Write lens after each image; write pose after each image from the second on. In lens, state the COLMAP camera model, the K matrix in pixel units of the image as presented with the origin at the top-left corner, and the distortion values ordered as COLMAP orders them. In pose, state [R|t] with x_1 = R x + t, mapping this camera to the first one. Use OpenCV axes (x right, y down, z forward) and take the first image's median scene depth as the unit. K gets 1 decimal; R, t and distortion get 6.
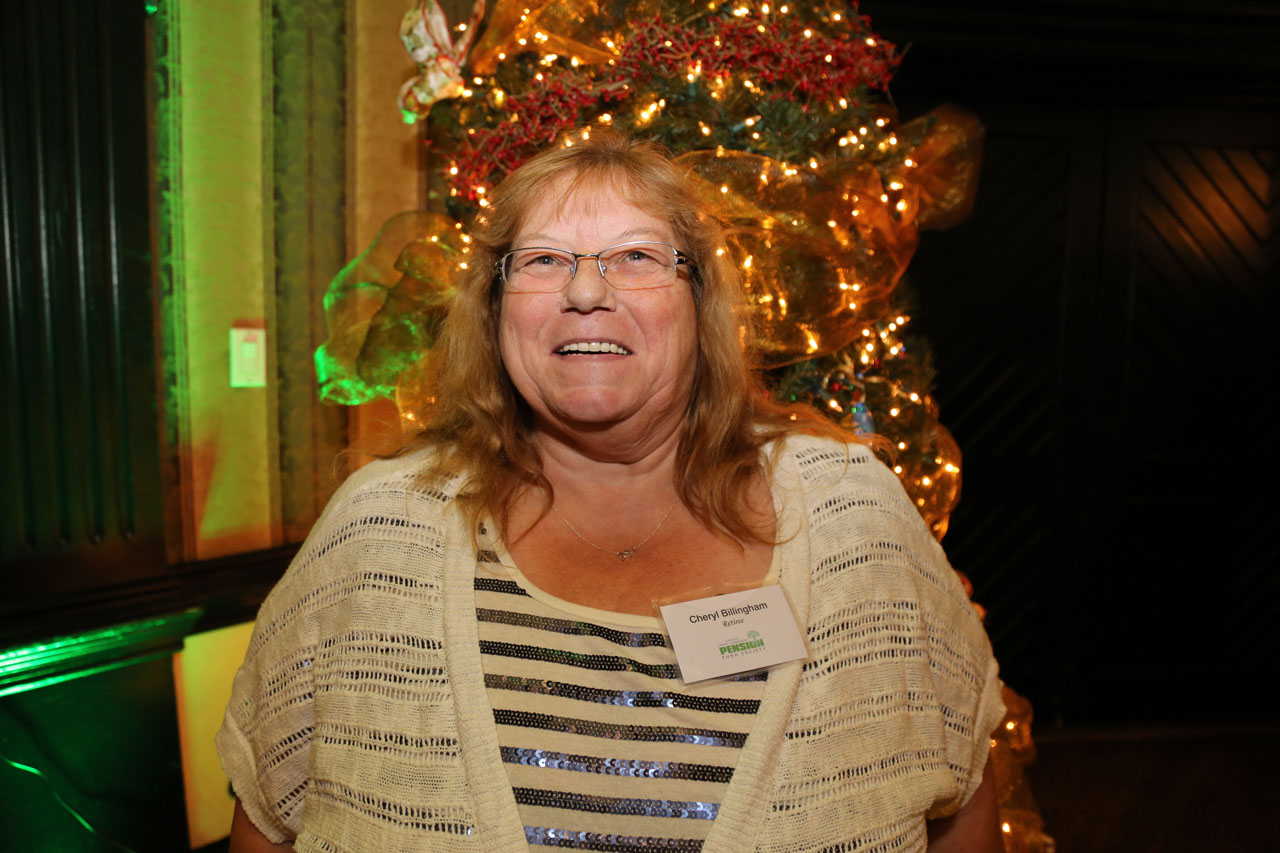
lens RADIAL K [[854.7, 0, 638.0], [0, 854.7, 432.8], [0, 0, 1]] dist [-0.118108, 0.055342]
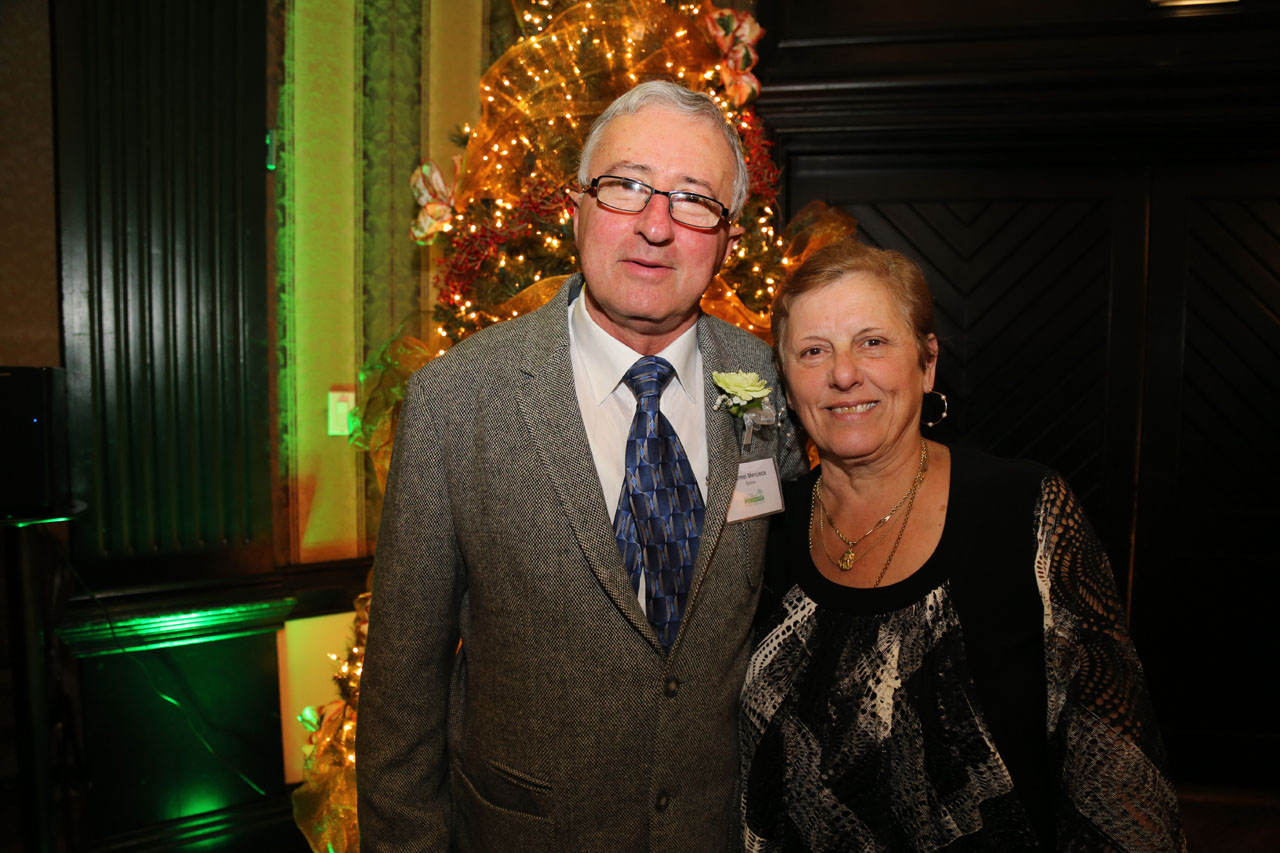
lens RADIAL K [[854.7, 0, 638.5], [0, 854.7, 437.1], [0, 0, 1]] dist [-0.118108, 0.055342]
pose [[0.971805, 0.010041, -0.235571, 0.333160], [-0.021397, 0.998726, -0.045700, -0.000983], [0.234812, 0.049452, 0.970782, -0.207997]]
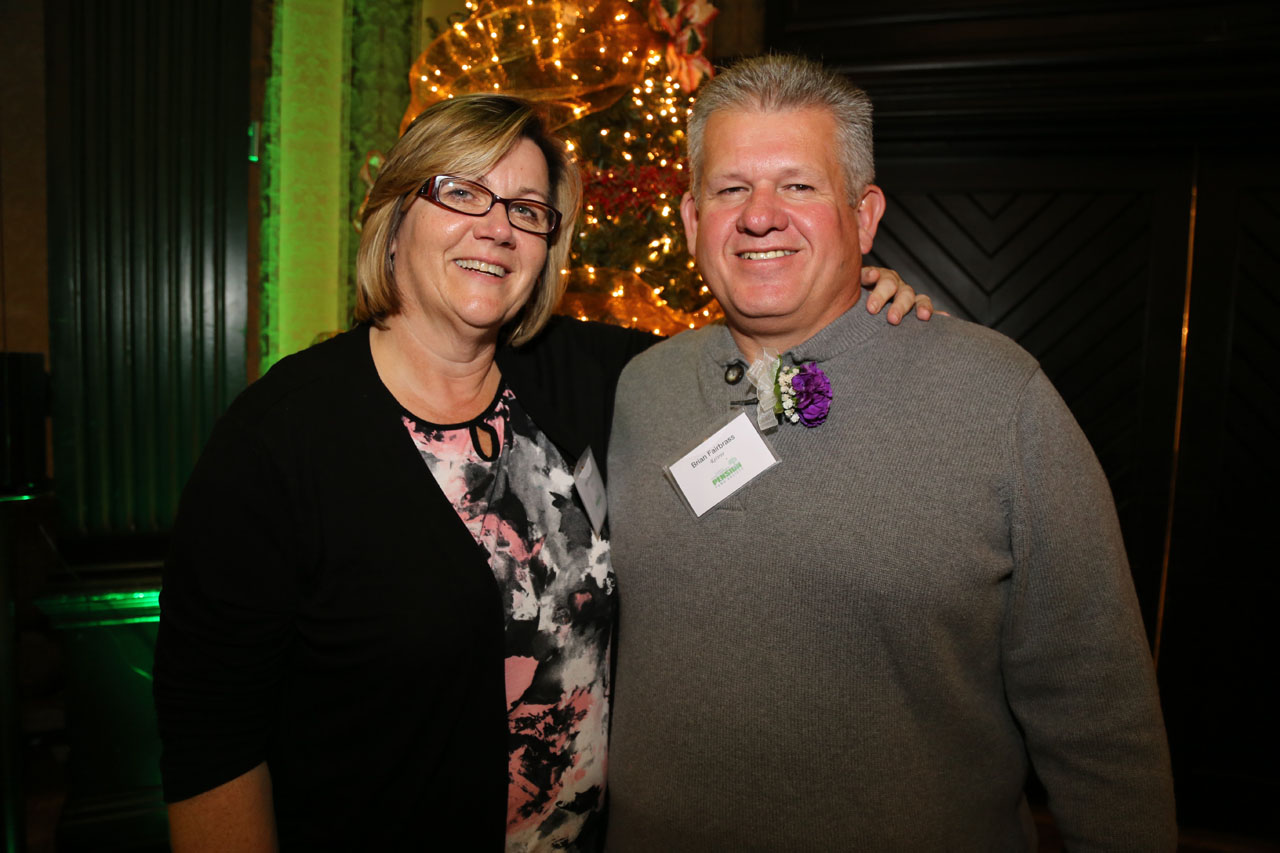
lens RADIAL K [[854.7, 0, 630.1], [0, 854.7, 436.1], [0, 0, 1]] dist [-0.118108, 0.055342]
pose [[0.937039, 0.045436, -0.346256, 0.506717], [-0.059203, 0.997817, -0.029279, -0.026014], [0.344169, 0.047935, 0.937683, -0.113216]]
